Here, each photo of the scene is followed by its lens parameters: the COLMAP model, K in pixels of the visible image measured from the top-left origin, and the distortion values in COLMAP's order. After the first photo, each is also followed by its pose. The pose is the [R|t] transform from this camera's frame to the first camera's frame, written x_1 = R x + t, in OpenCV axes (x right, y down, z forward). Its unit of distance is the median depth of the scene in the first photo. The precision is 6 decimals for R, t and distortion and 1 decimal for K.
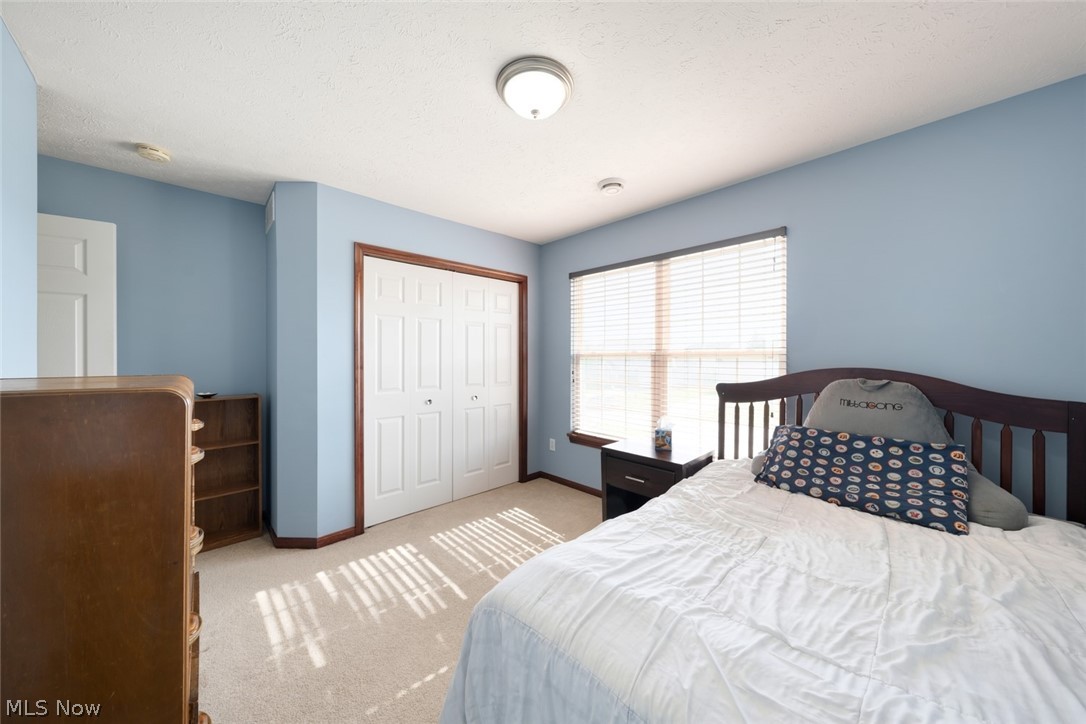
lens RADIAL K [[377.0, 0, 542.1], [0, 377.0, 349.0], [0, 0, 1]] dist [-0.001413, -0.000142]
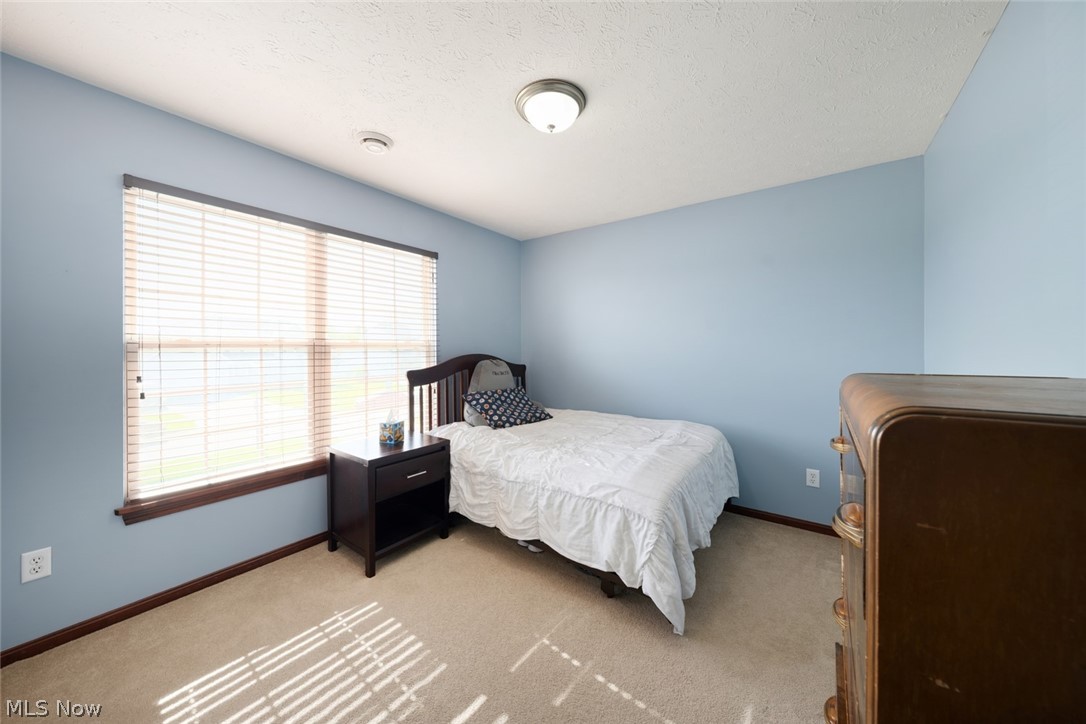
lens RADIAL K [[383.5, 0, 542.0], [0, 383.5, 335.6], [0, 0, 1]] dist [0.000210, 0.000010]
pose [[-0.201355, 0.026334, 0.979164, -0.705477], [-0.023288, 0.999227, -0.031662, 0.011293], [-0.979242, -0.029178, -0.200586, 0.795363]]
